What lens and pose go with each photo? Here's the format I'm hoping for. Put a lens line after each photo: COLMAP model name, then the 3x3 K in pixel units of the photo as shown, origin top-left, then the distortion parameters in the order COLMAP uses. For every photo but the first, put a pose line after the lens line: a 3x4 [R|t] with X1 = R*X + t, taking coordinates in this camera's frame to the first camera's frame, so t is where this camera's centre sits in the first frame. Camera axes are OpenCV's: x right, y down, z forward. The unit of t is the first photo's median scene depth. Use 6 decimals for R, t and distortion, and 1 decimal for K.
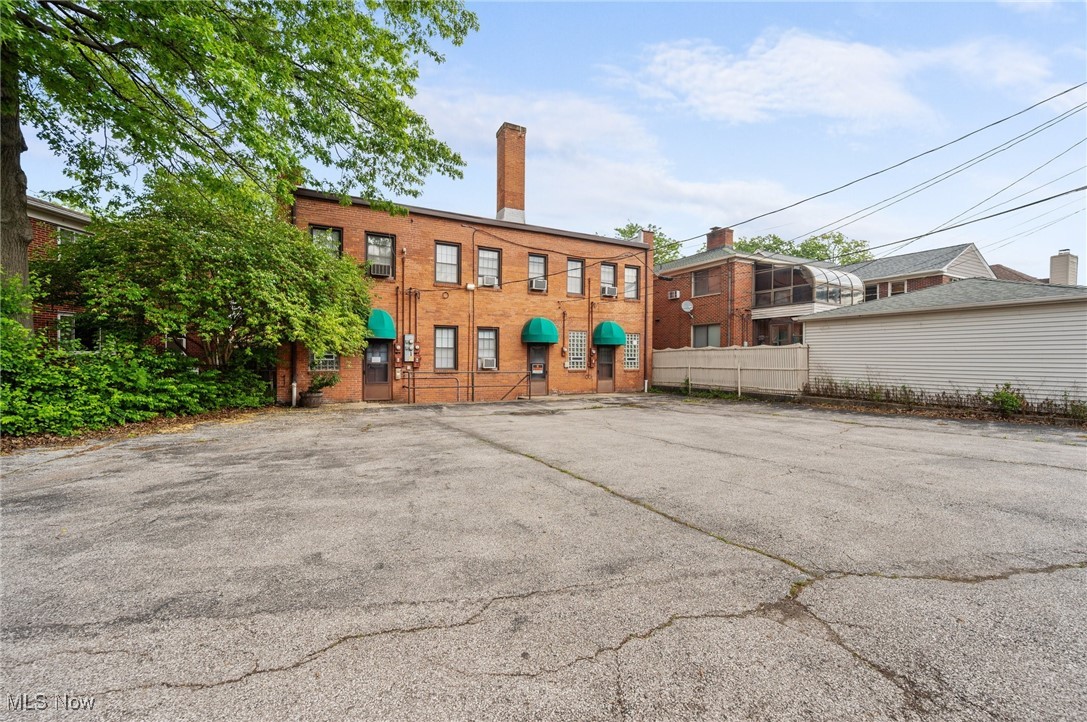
lens RADIAL K [[428.9, 0, 544.8], [0, 428.9, 361.7], [0, 0, 1]] dist [-0.002900, -0.000233]
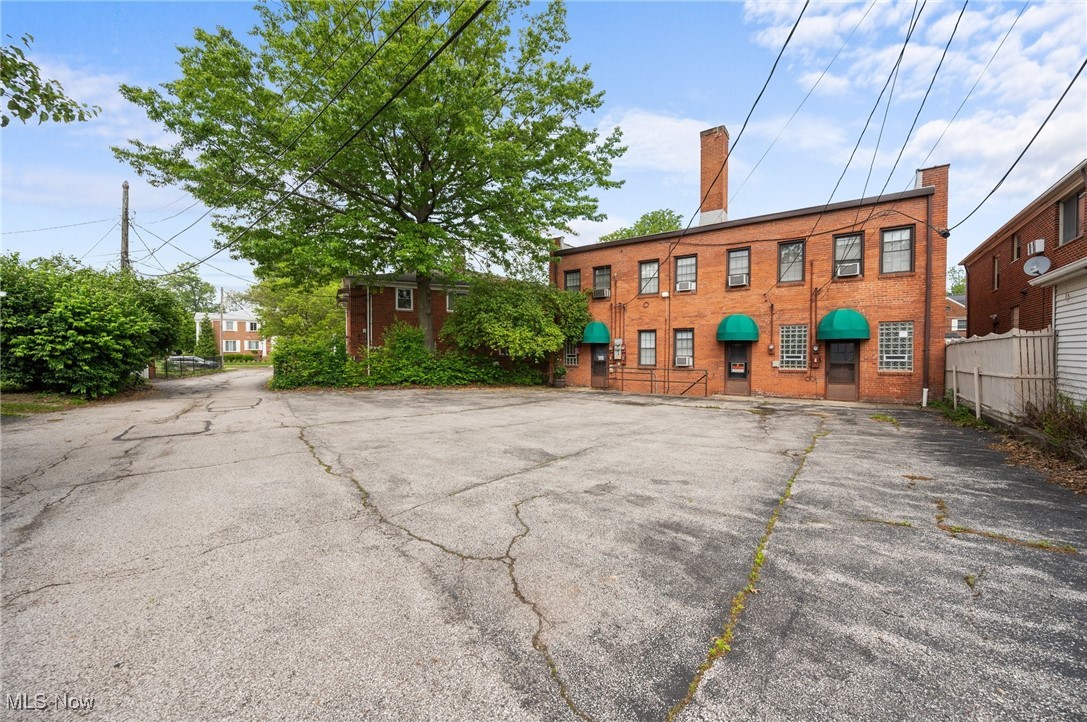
lens RADIAL K [[428.9, 0, 541.5], [0, 428.9, 361.1], [0, 0, 1]] dist [-0.002900, -0.000233]
pose [[0.449735, 0.008065, -0.893126, 0.650610], [-0.005732, 0.999965, 0.006143, -0.001568], [0.893144, 0.002356, 0.449765, 0.174689]]
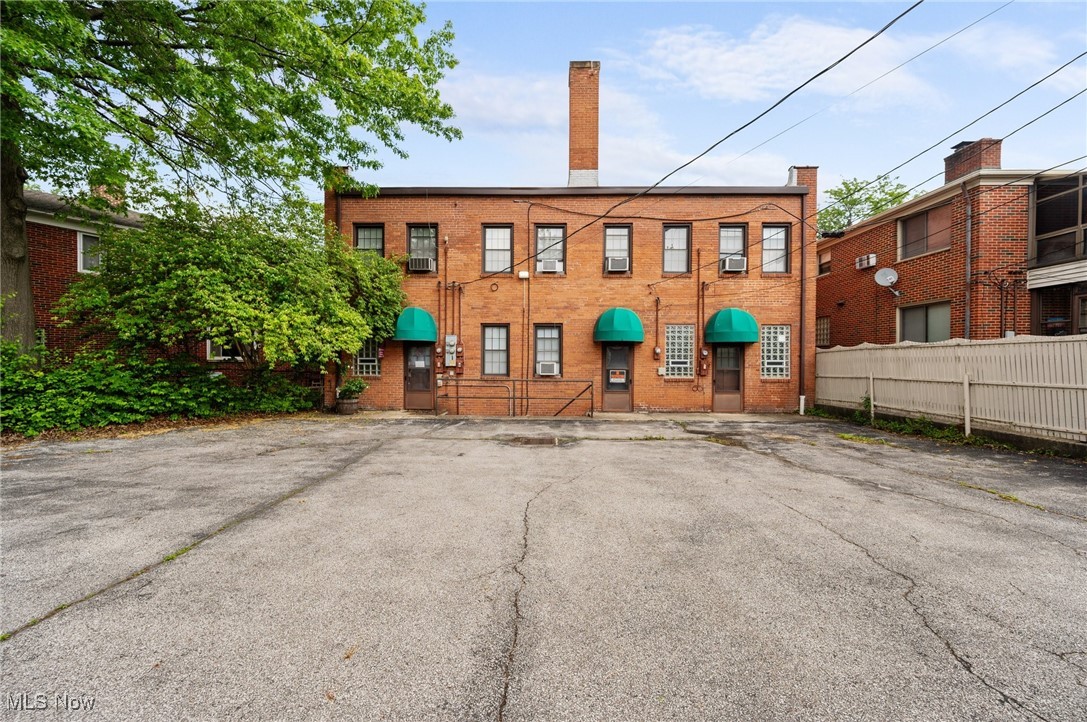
lens RADIAL K [[428.9, 0, 544.2], [0, 428.9, 362.1], [0, 0, 1]] dist [-0.002900, -0.000233]
pose [[0.882506, -0.000939, -0.470300, 0.225101], [-0.002764, 0.999970, -0.007182, -0.002866], [0.470292, 0.007638, 0.882478, 0.279172]]
